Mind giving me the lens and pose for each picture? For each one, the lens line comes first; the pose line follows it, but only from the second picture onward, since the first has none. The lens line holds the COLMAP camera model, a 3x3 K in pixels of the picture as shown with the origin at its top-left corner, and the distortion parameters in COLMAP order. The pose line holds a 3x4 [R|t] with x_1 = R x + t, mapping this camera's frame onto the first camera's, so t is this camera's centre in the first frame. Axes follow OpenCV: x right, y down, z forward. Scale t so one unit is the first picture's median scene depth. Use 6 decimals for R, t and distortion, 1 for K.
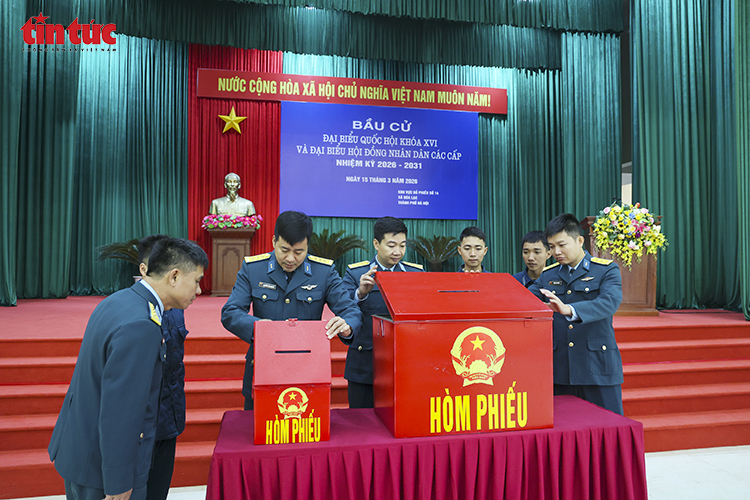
lens RADIAL K [[522.0, 0, 375.0], [0, 522.0, 250.0], [0, 0, 1]] dist [-0.003061, 0.000457]
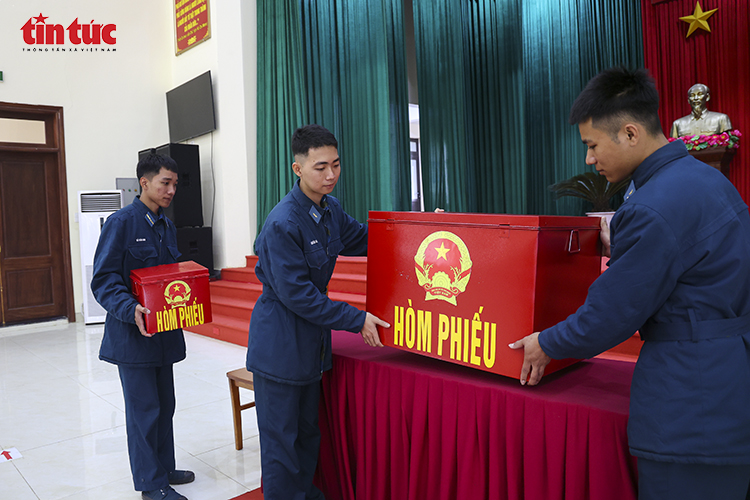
lens RADIAL K [[522.0, 0, 375.0], [0, 522.0, 250.0], [0, 0, 1]] dist [-0.003061, 0.000457]
pose [[0.486719, 0.056812, -0.871709, 0.845746], [0.037203, 0.995630, 0.085661, 0.101523], [0.872766, -0.074123, 0.482478, 0.511942]]
